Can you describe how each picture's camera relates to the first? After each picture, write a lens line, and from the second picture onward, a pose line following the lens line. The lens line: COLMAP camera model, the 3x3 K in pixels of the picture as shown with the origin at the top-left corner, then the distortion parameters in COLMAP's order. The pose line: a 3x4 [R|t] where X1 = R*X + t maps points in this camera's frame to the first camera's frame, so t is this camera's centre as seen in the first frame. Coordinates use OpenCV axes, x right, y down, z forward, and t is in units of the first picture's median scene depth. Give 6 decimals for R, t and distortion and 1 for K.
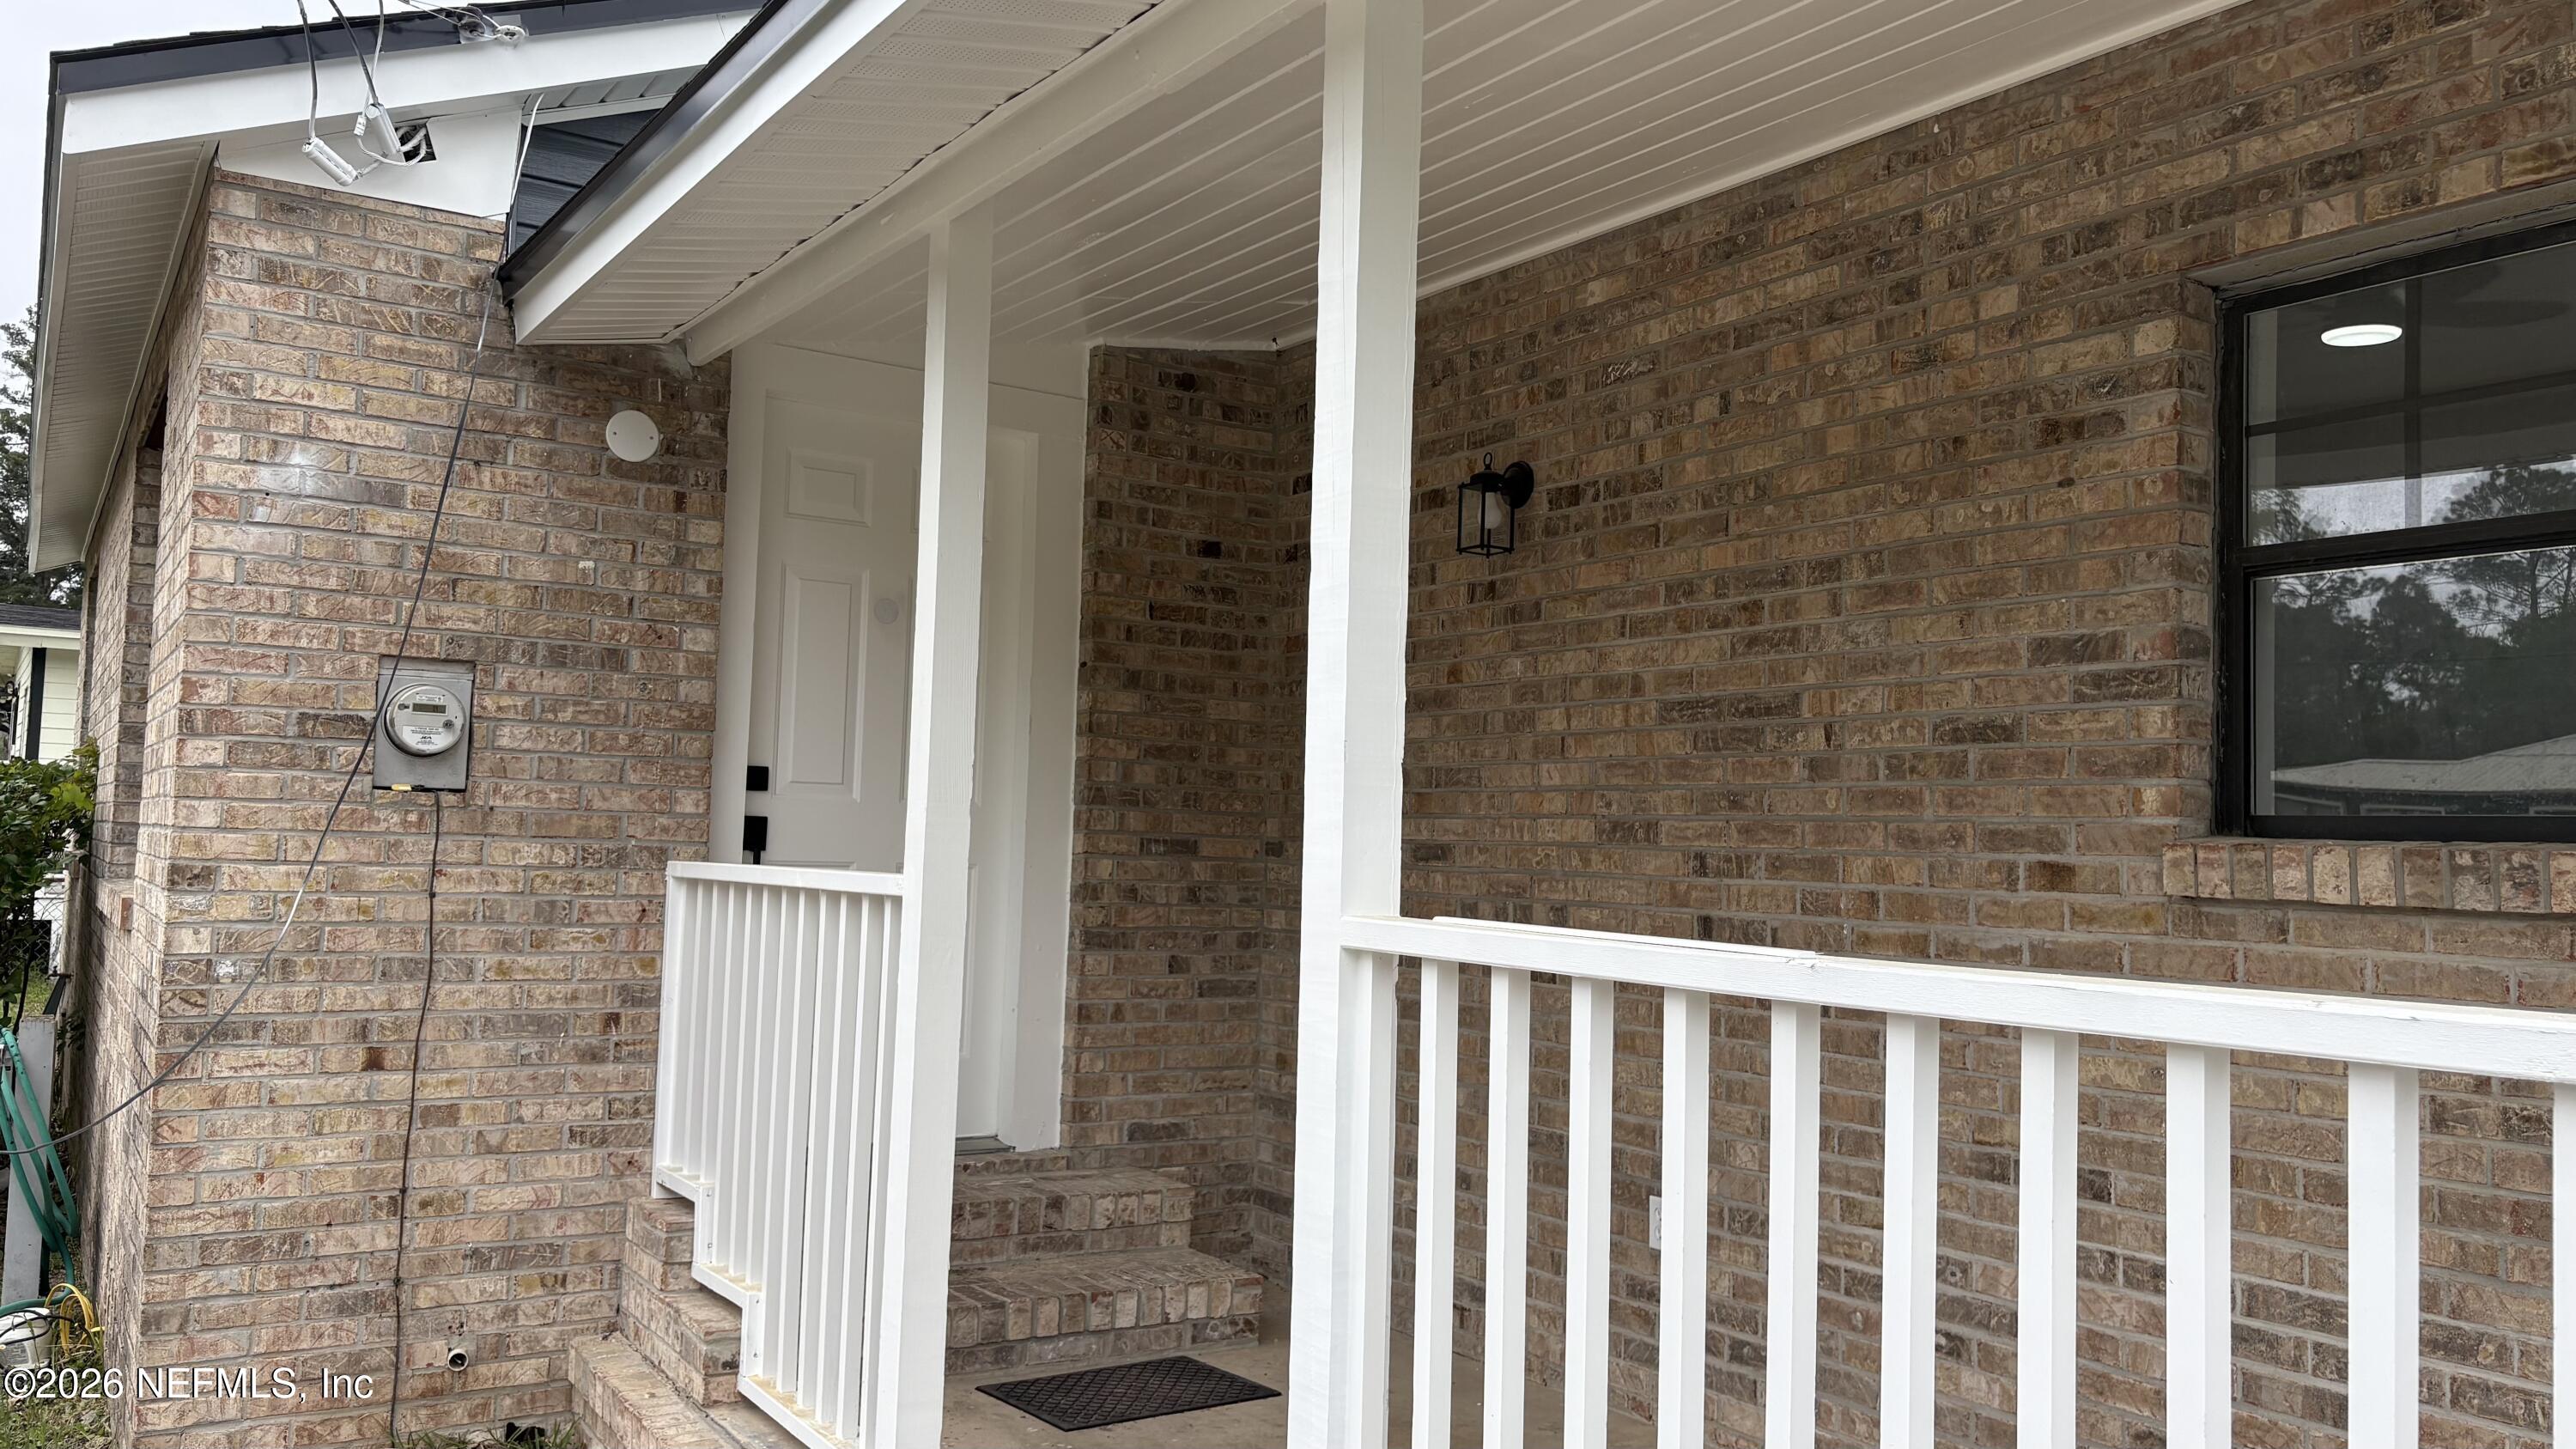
lens RADIAL K [[1941.6, 0, 1306.0], [0, 1941.6, 764.6], [0, 0, 1]] dist [0.060128, -0.058303]
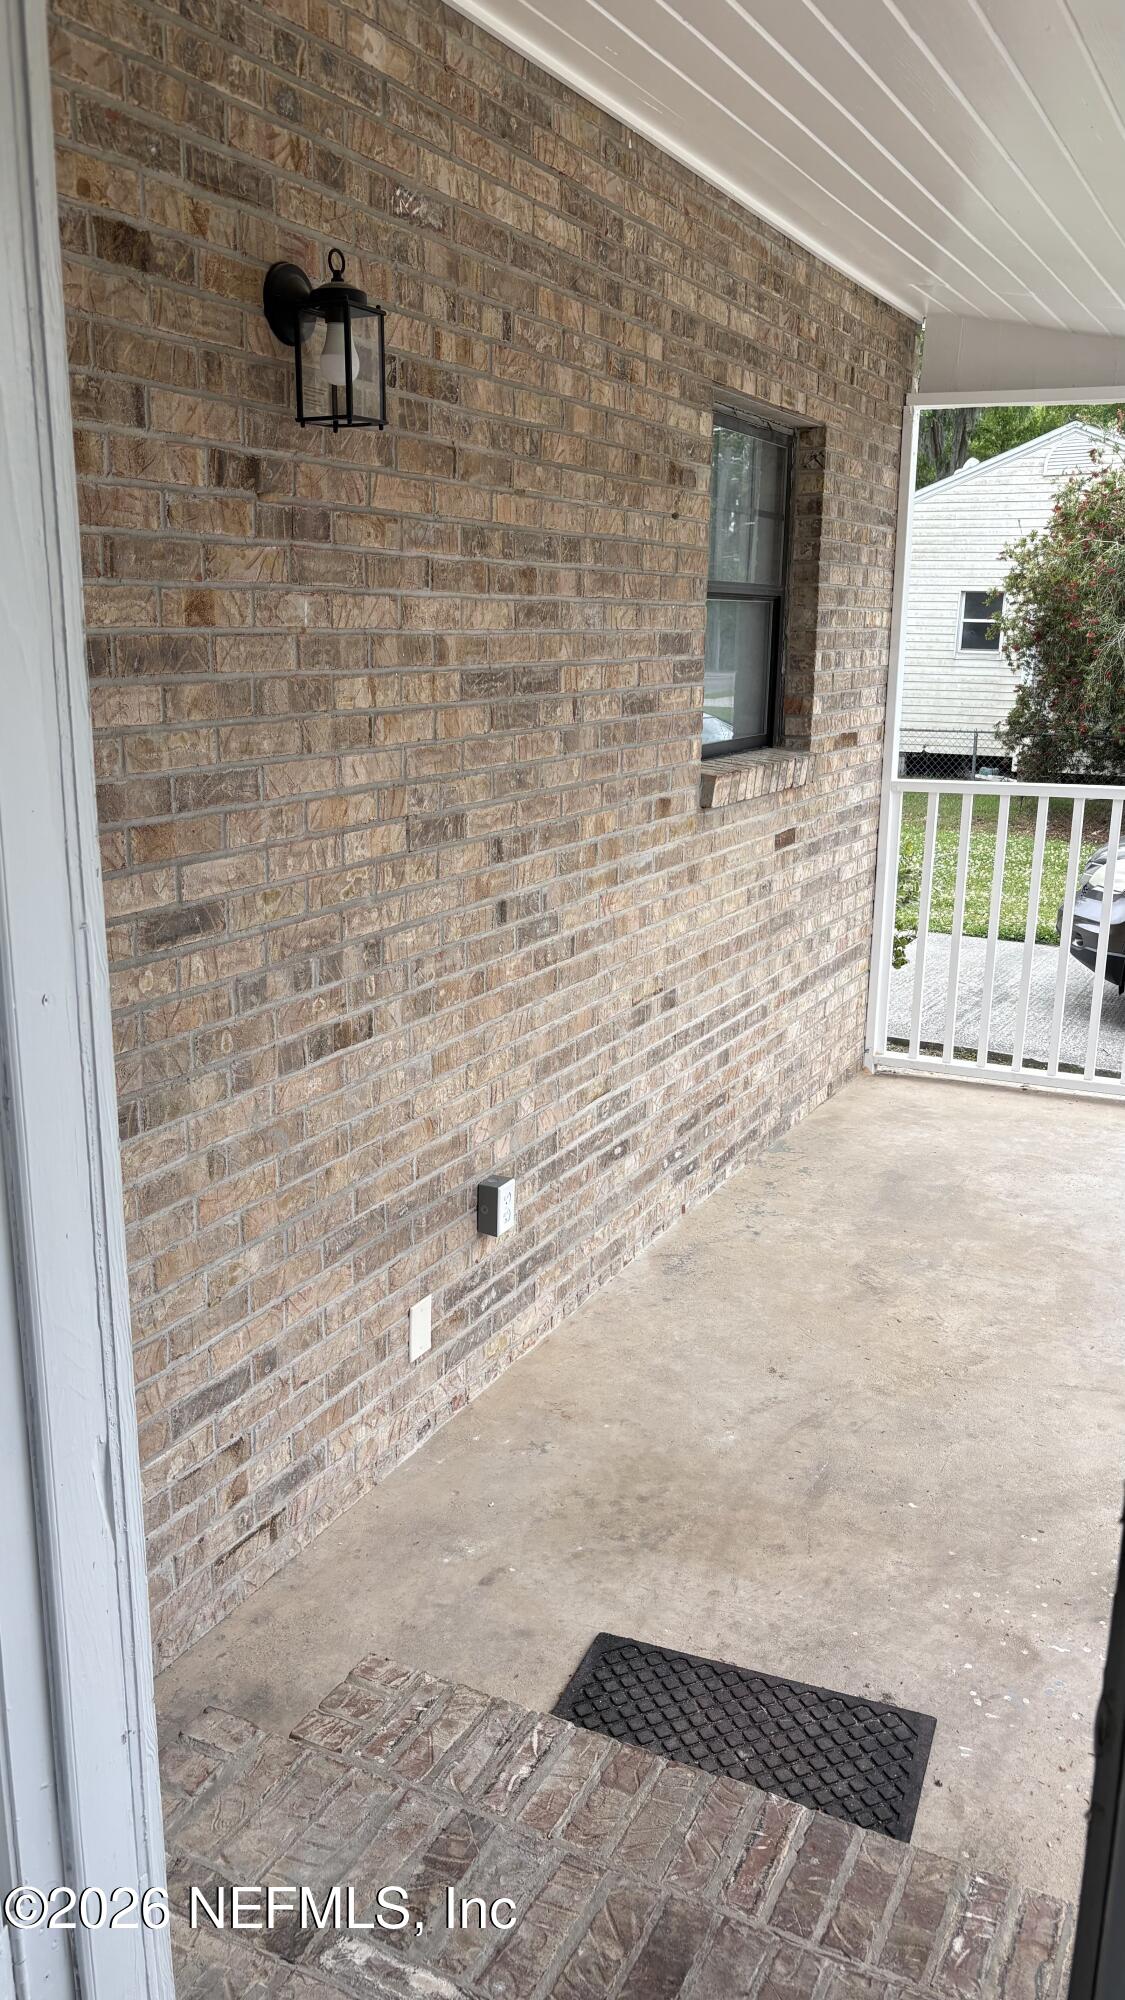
lens RADIAL K [[1507.2, 0, 551.6], [0, 1507.2, 1018.2], [0, 0, 1]] dist [0.060128, -0.058303]
pose [[-0.484604, -0.247941, 0.838859, -0.426335], [-0.054132, 0.965650, 0.254145, -0.055373], [-0.873057, 0.077751, -0.481380, 1.264622]]
